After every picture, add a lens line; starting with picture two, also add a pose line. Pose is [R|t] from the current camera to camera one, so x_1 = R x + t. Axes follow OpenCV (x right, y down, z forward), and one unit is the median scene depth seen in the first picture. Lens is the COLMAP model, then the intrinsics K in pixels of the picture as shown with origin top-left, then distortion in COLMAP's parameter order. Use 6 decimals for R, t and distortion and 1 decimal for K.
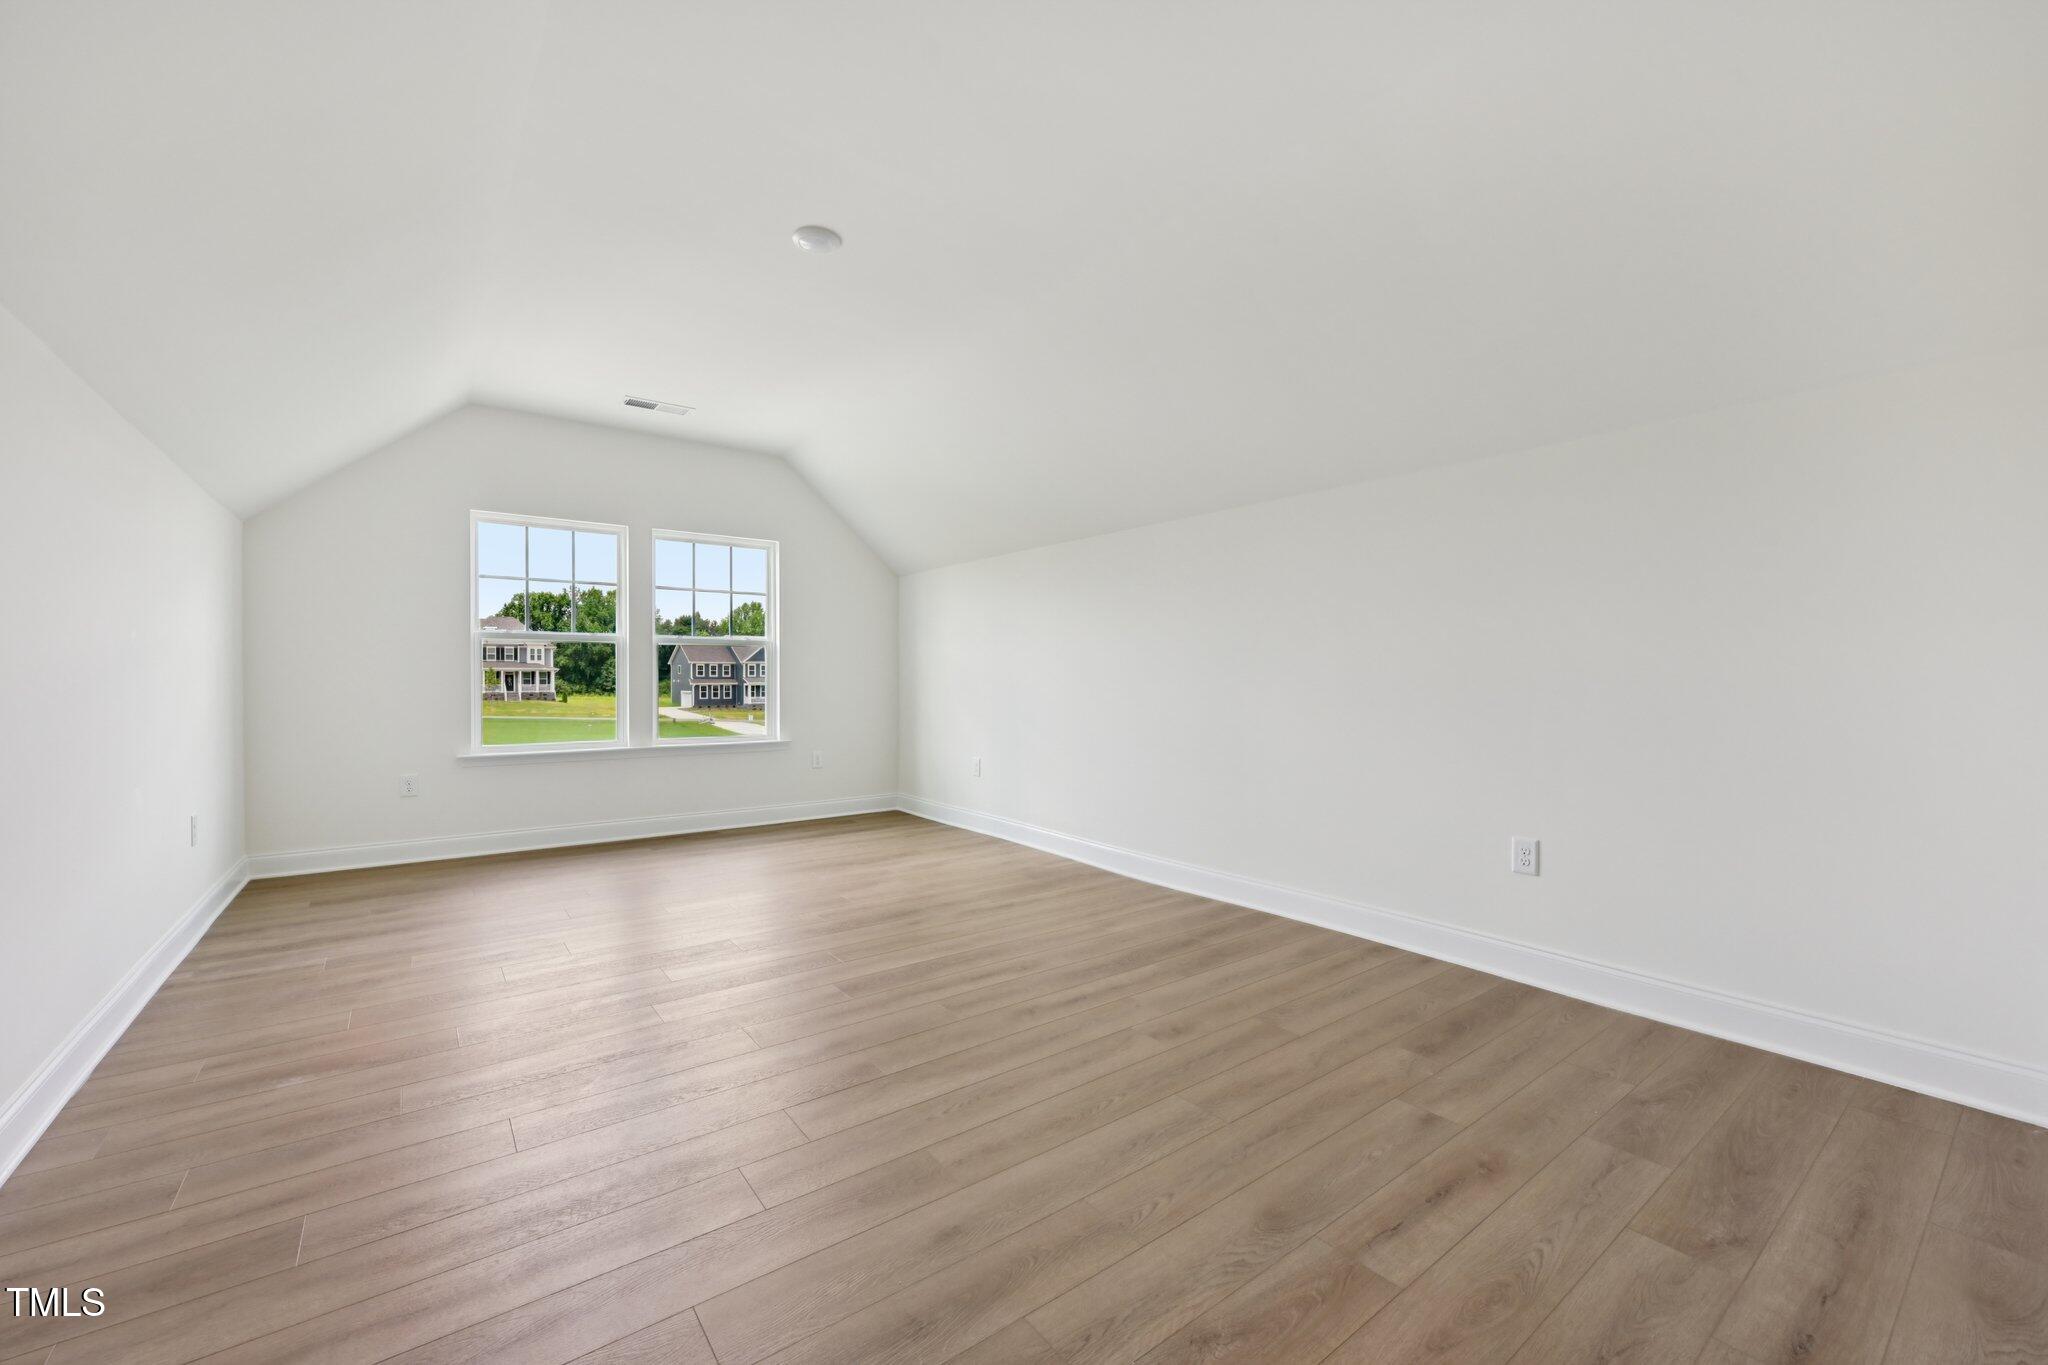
lens RADIAL K [[832.8, 0, 1028.9], [0, 832.8, 673.9], [0, 0, 1]] dist [-0.003191, -0.000020]
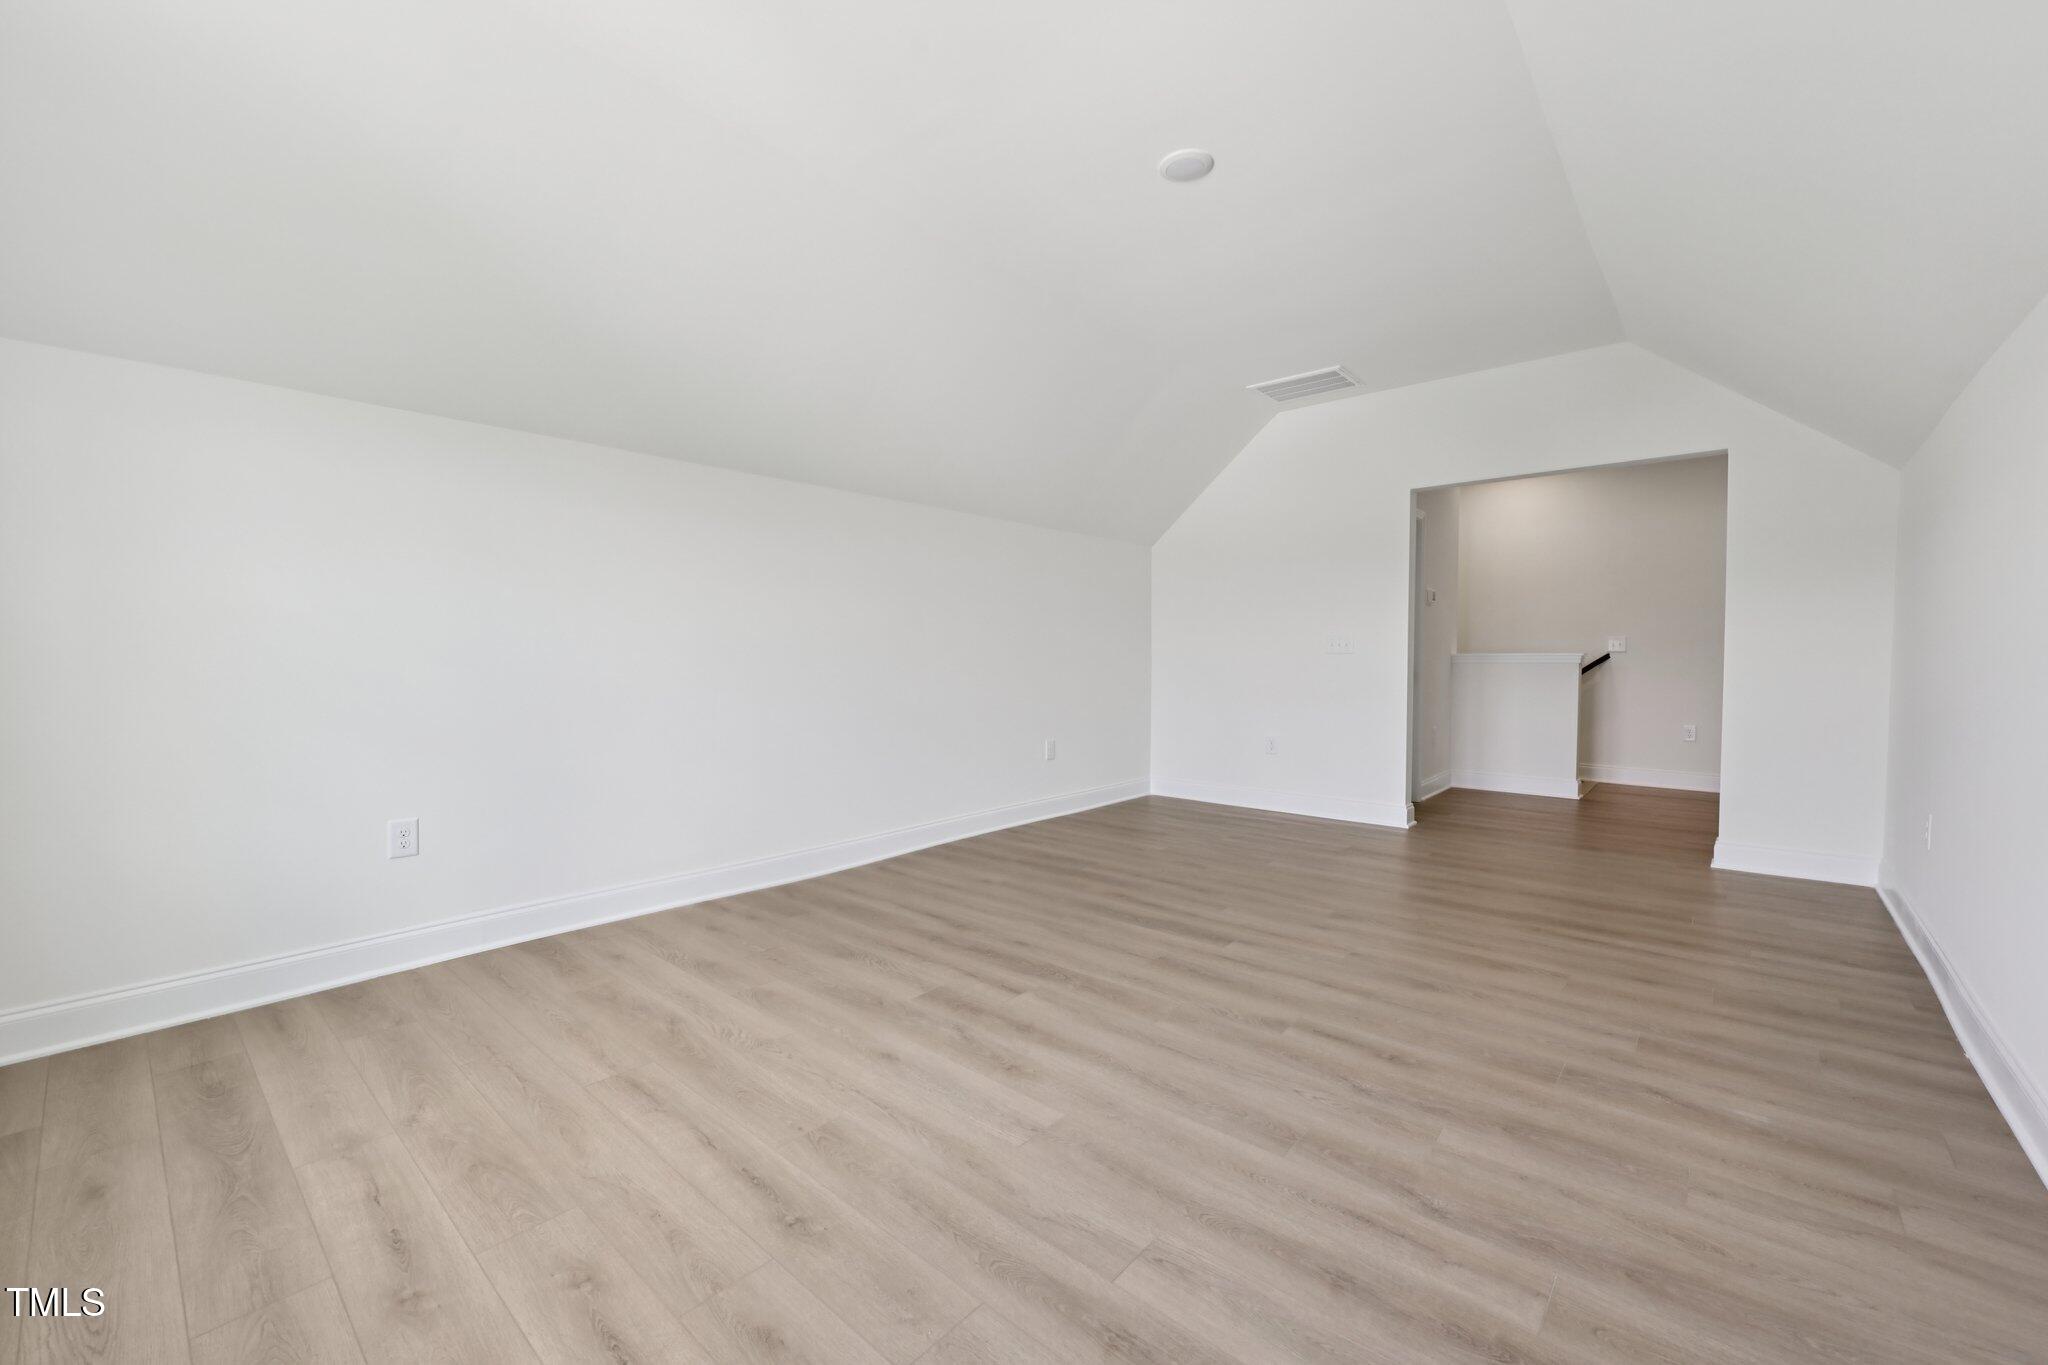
lens RADIAL K [[832.8, 0, 1013.4], [0, 832.8, 675.6], [0, 0, 1]] dist [-0.003191, -0.000020]
pose [[-0.208433, -0.029980, 0.977577, -0.912528], [-0.003742, 0.999547, 0.029856, 0.001942], [-0.978030, 0.002565, -0.208451, 1.131993]]
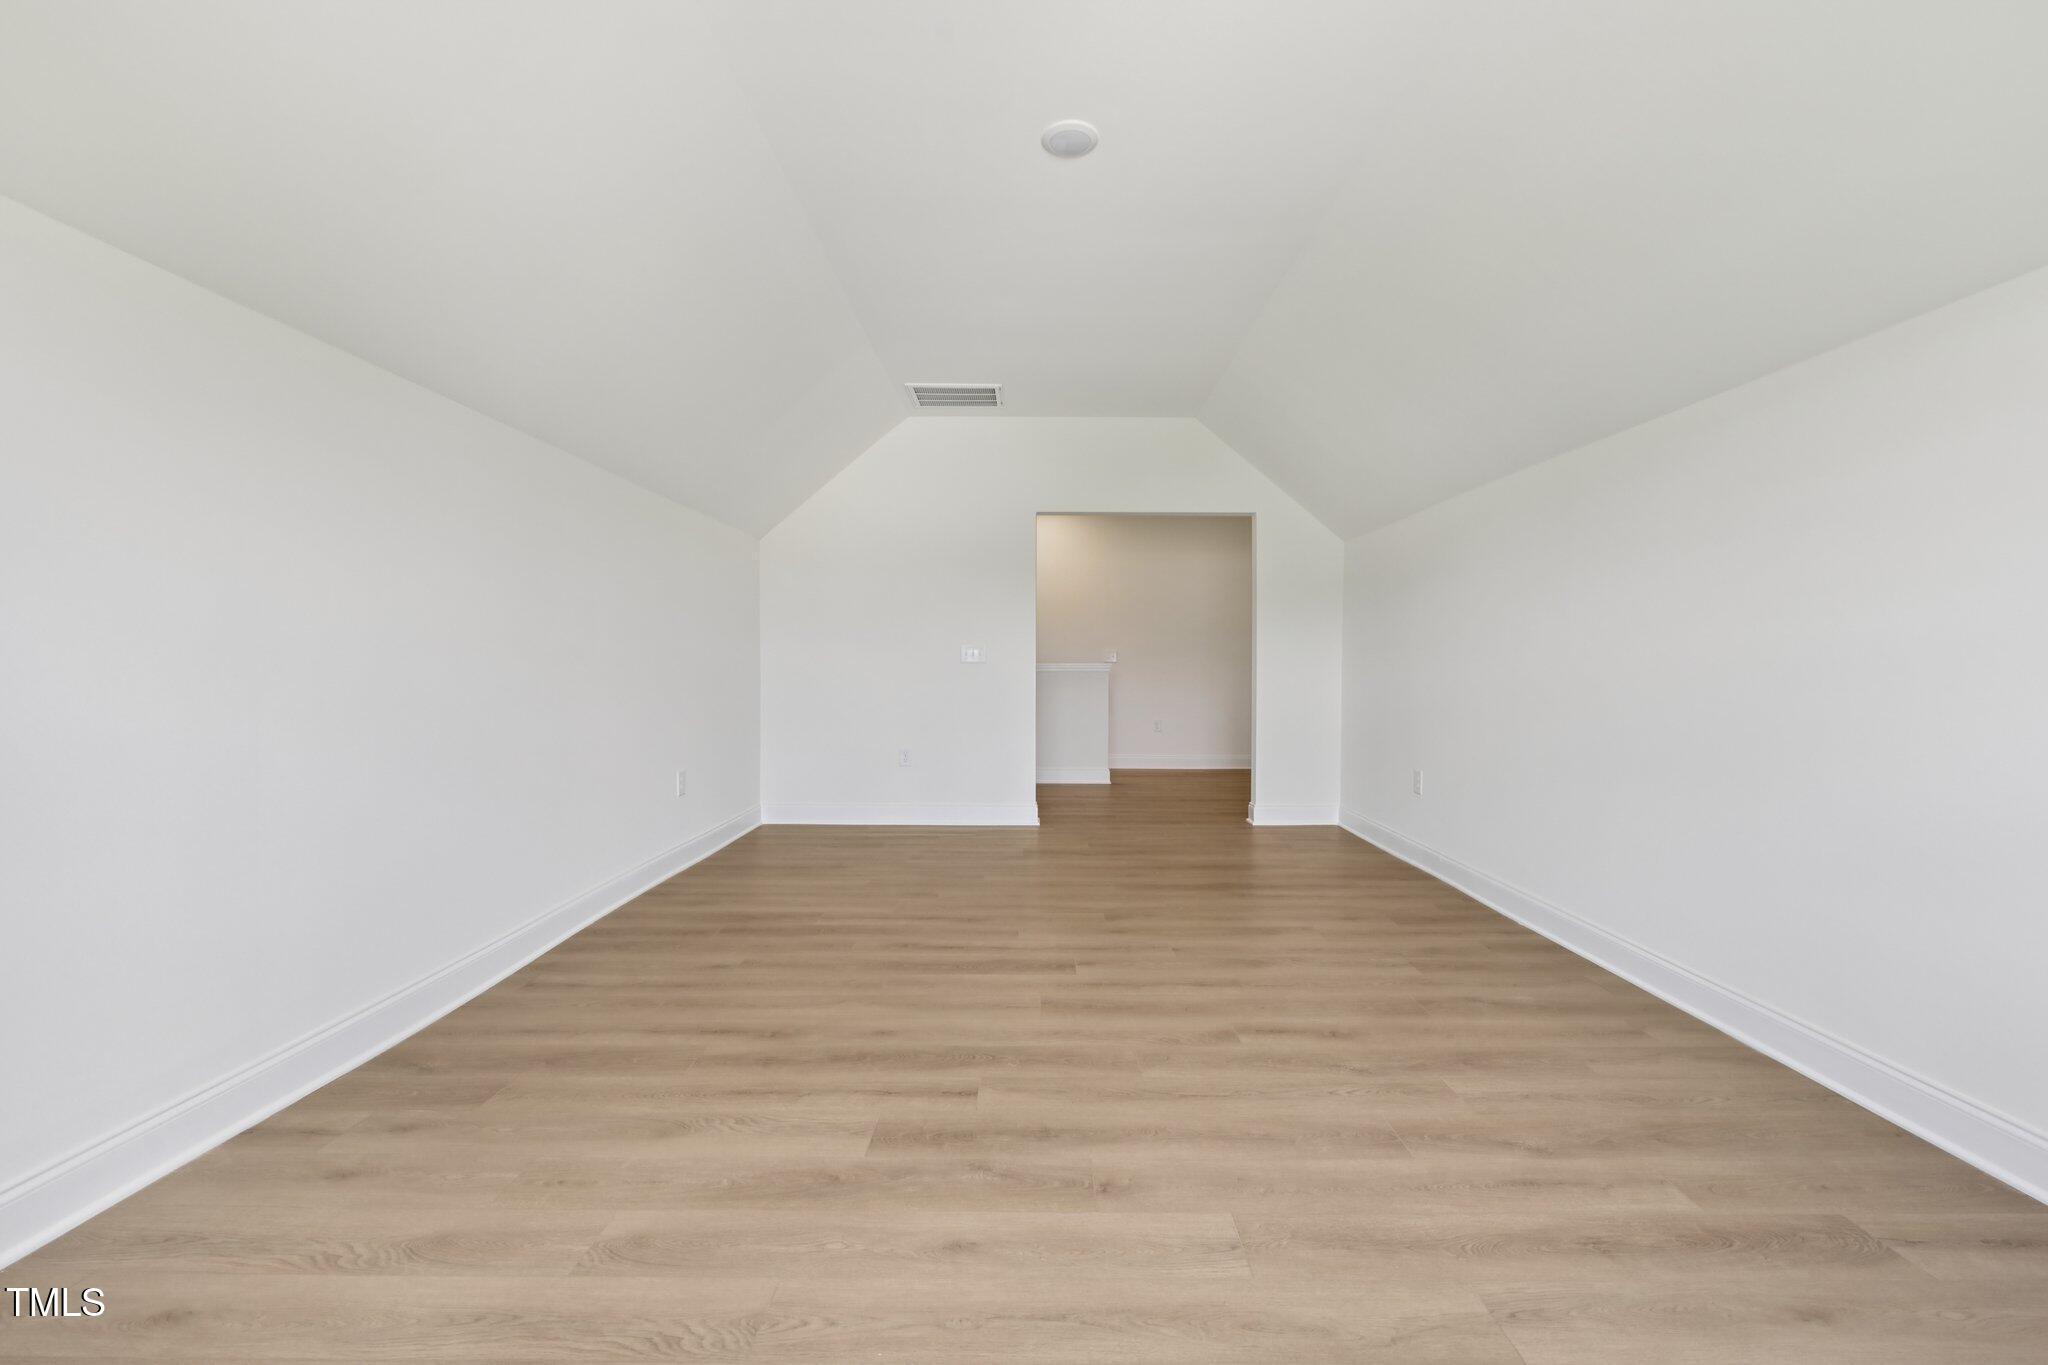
lens RADIAL K [[832.8, 0, 1053.1], [0, 832.8, 670.7], [0, 0, 1]] dist [-0.003191, -0.000020]
pose [[-0.812676, -0.015204, 0.582518, -0.601126], [-0.011393, 0.999883, 0.010204, 0.002198], [-0.582605, 0.001656, -0.812754, 1.396512]]
